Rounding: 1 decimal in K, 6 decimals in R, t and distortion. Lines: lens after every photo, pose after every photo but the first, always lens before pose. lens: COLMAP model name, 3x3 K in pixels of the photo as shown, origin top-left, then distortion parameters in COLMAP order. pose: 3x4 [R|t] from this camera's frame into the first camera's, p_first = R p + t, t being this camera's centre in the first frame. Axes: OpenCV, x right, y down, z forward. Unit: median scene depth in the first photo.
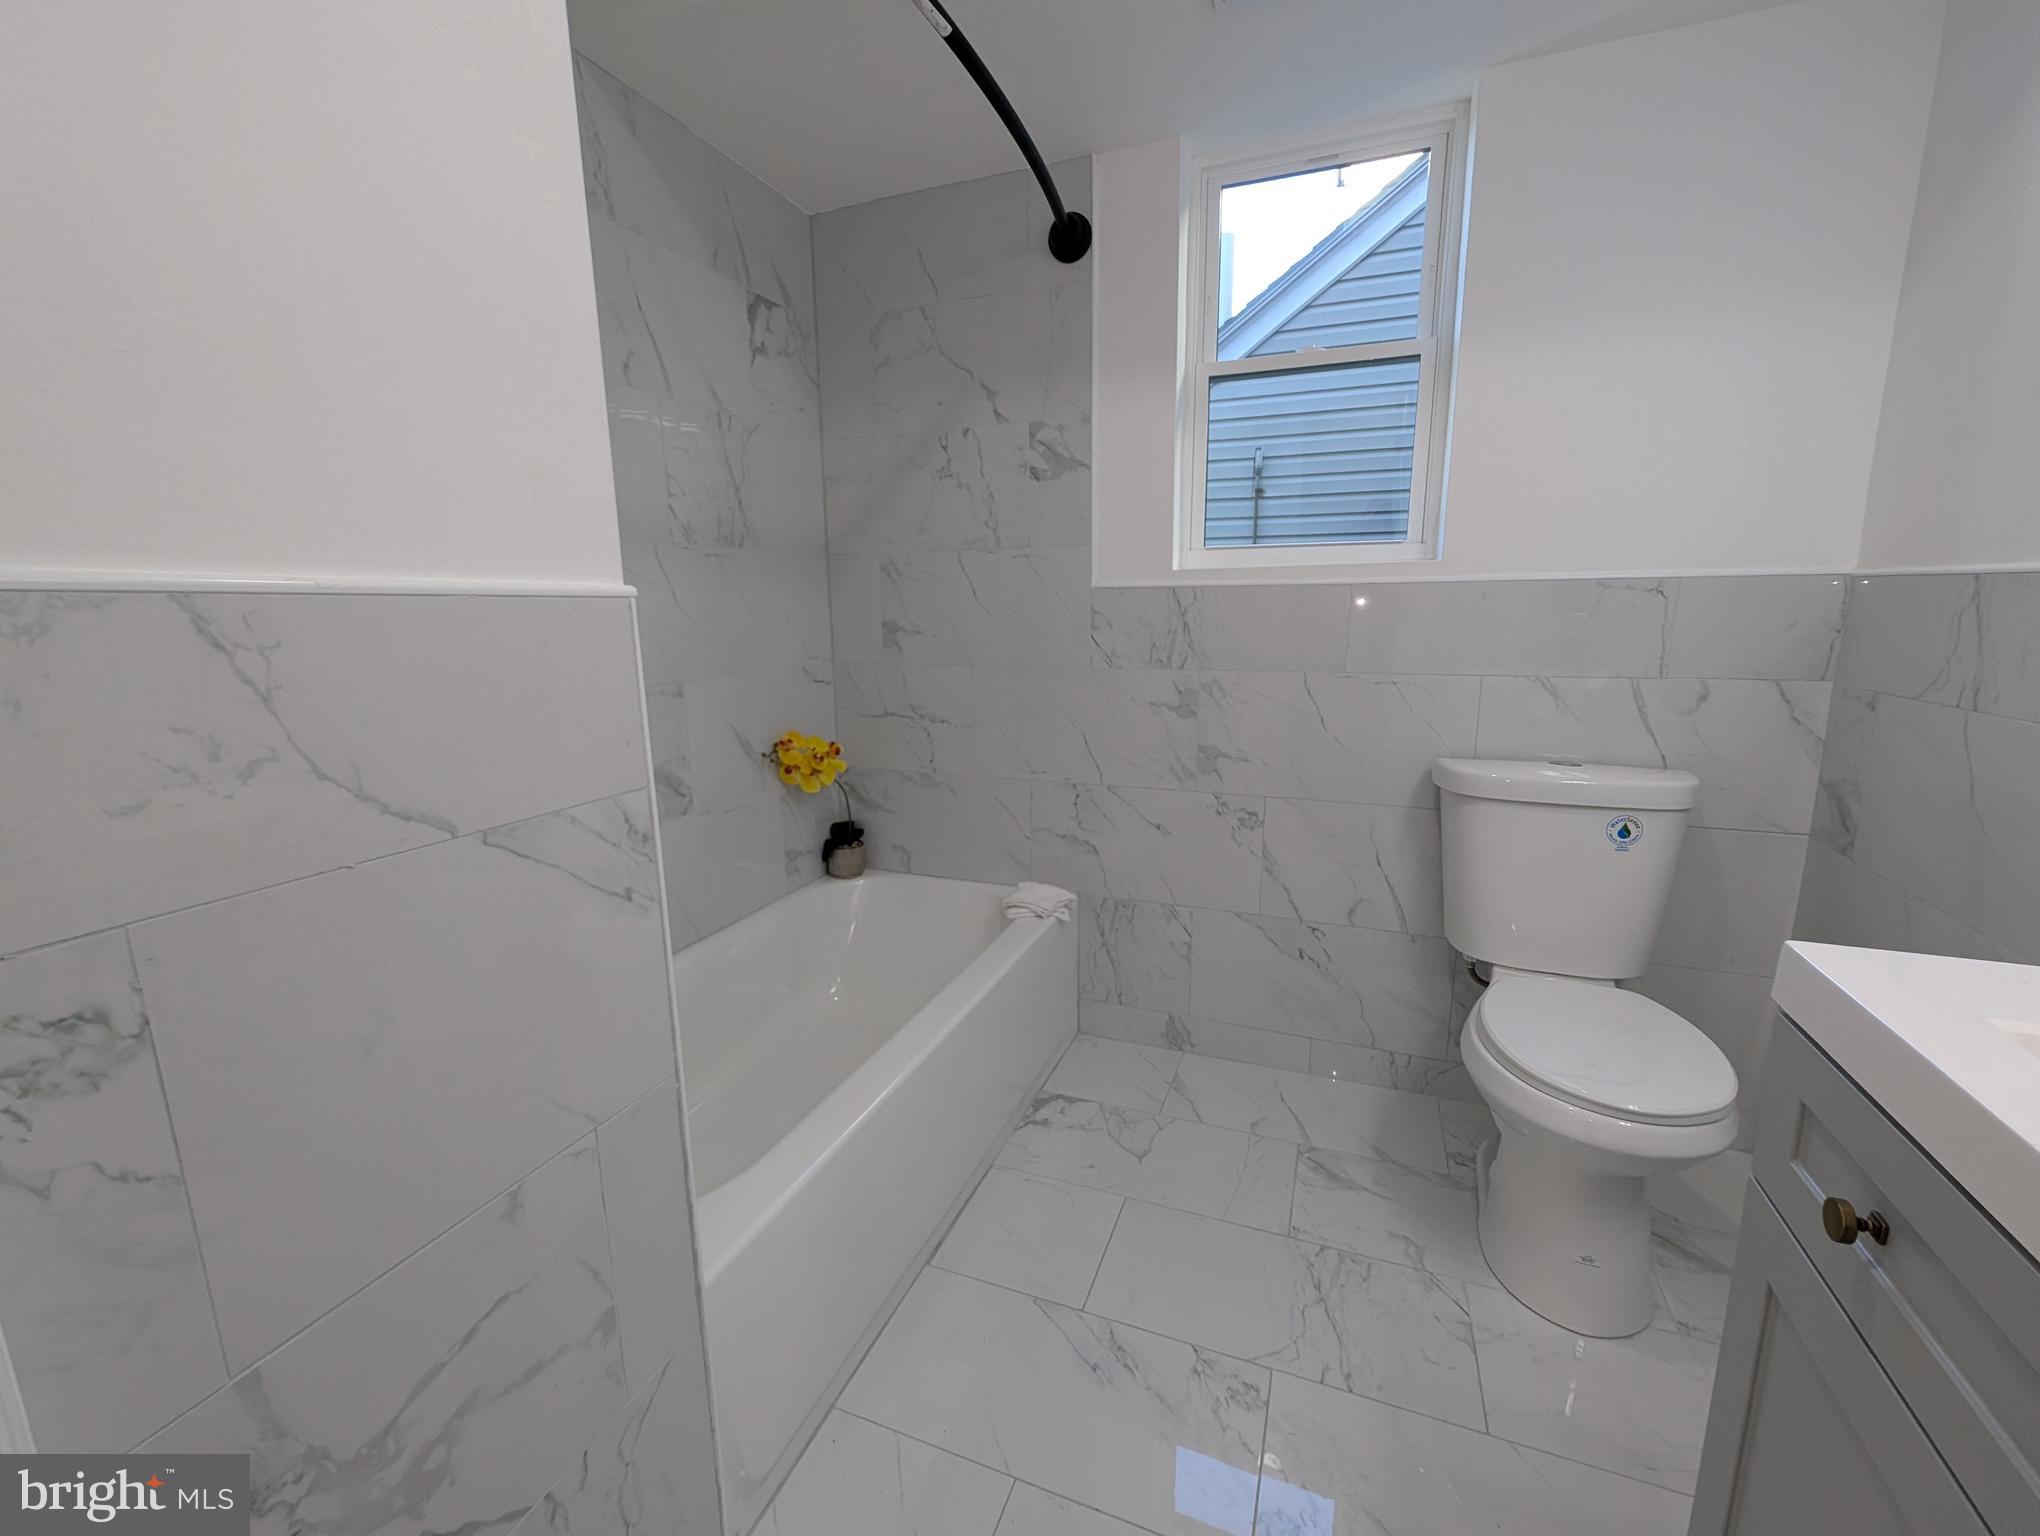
lens RADIAL K [[849.4, 0, 1006.3], [0, 849.4, 771.3], [0, 0, 1]] dist [0.002579, -0.004835]
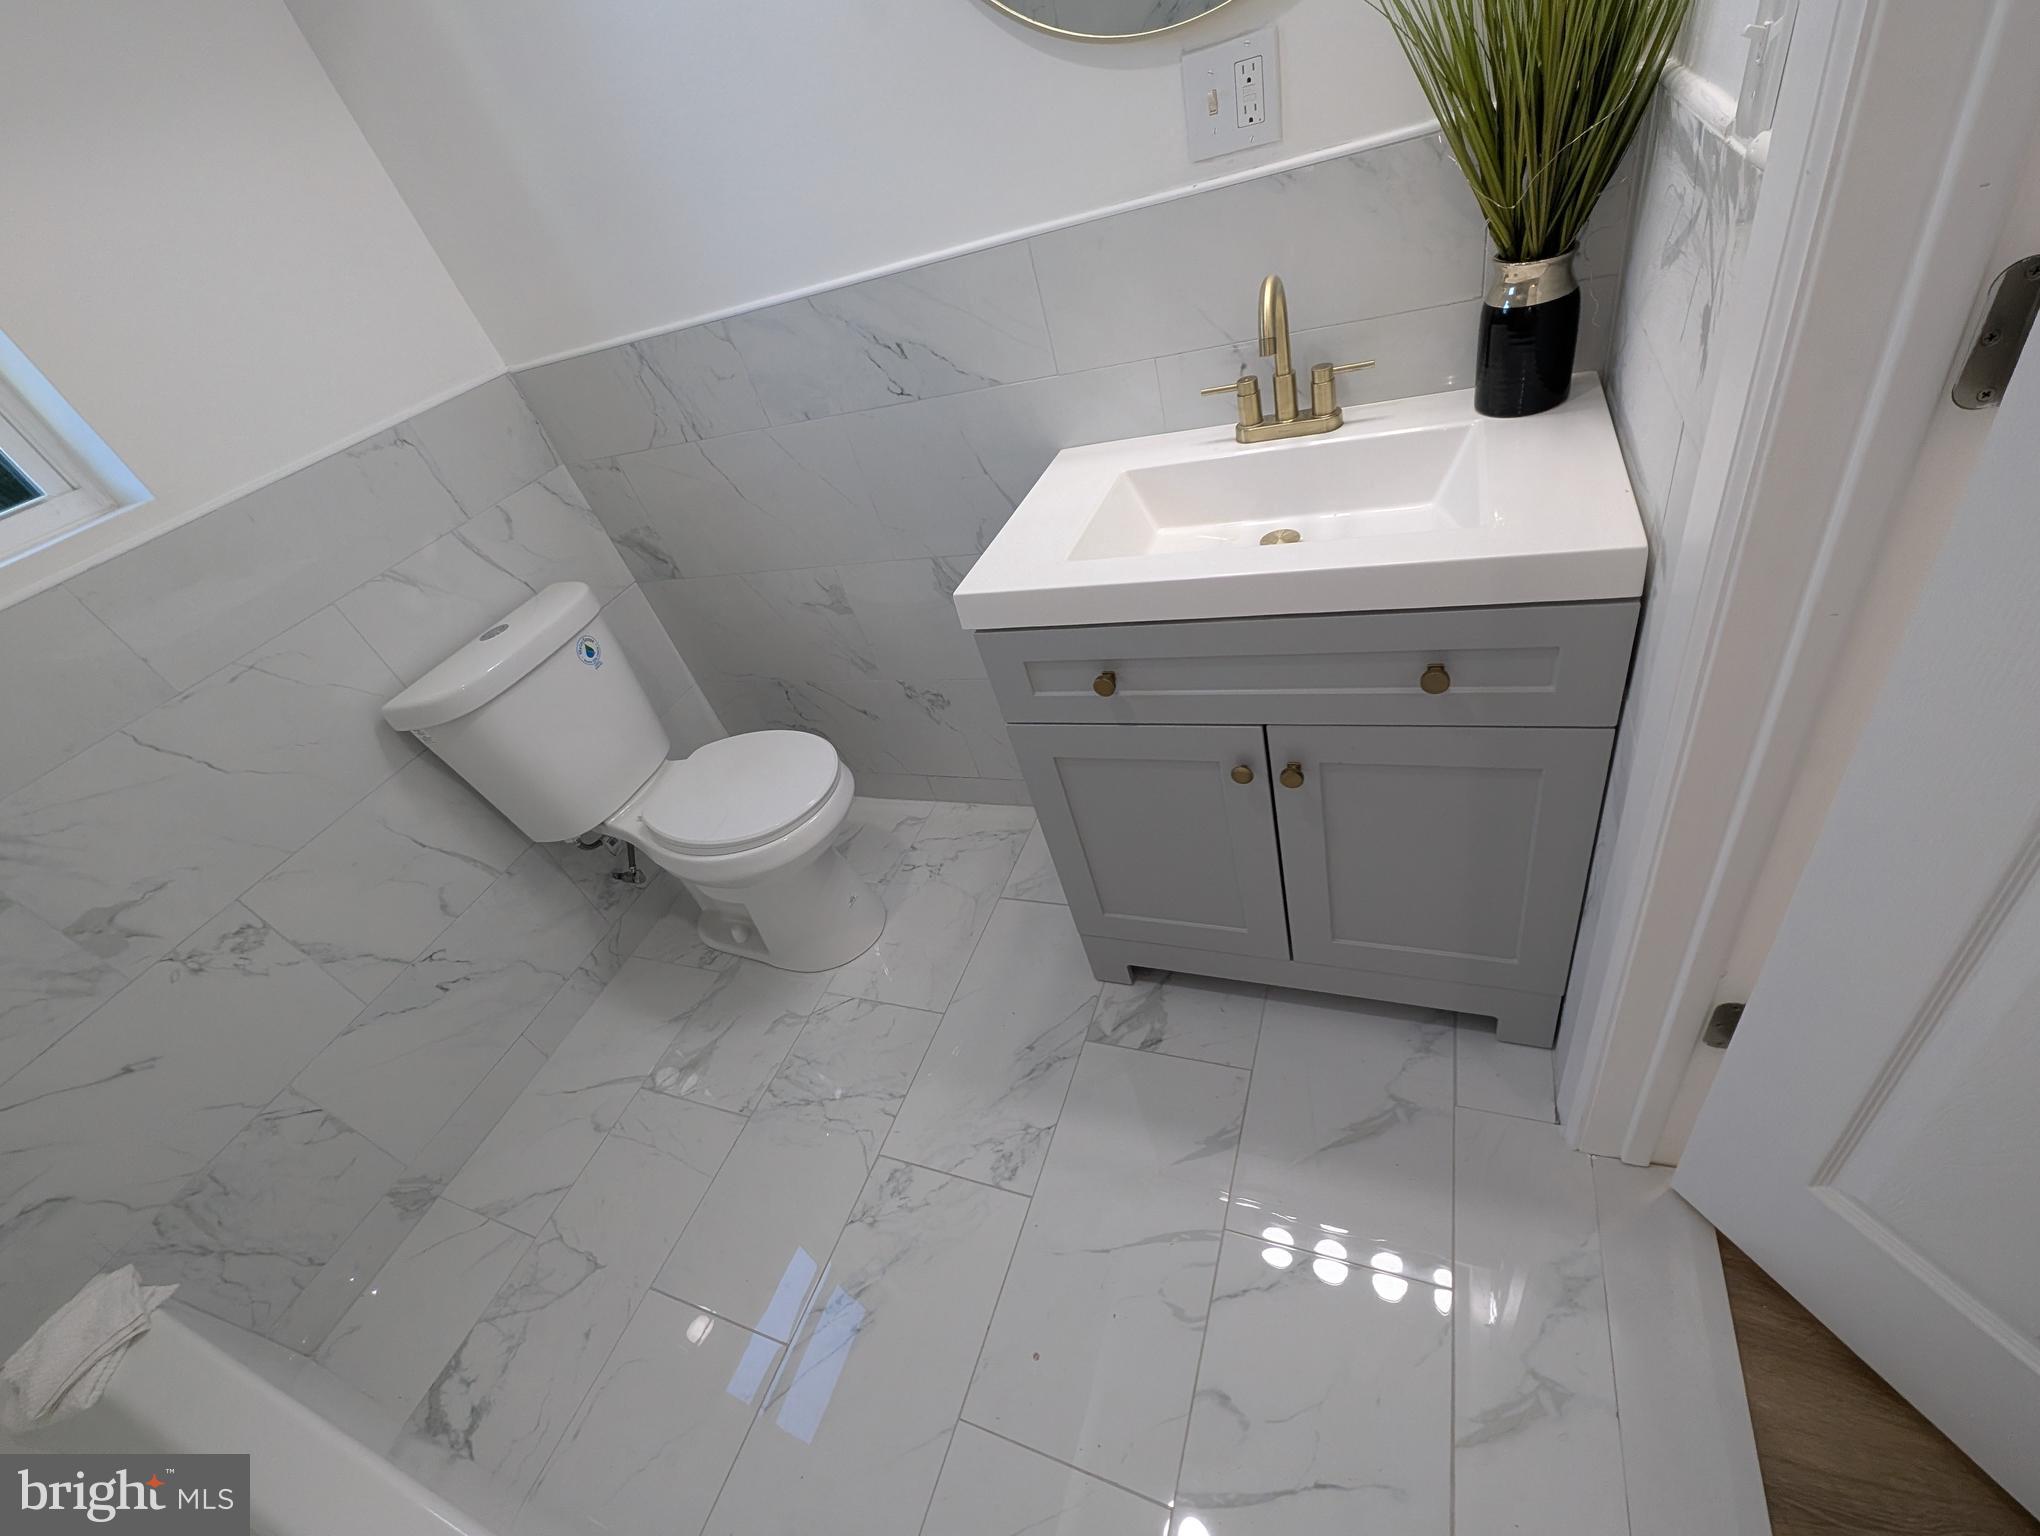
lens RADIAL K [[849.4, 0, 1006.3], [0, 849.4, 771.3], [0, 0, 1]] dist [0.002579, -0.004835]
pose [[-0.007630, -0.612651, 0.790317, -0.200471], [0.454724, 0.701771, 0.548401, -0.152125], [-0.890600, 0.363560, 0.273233, 0.247358]]
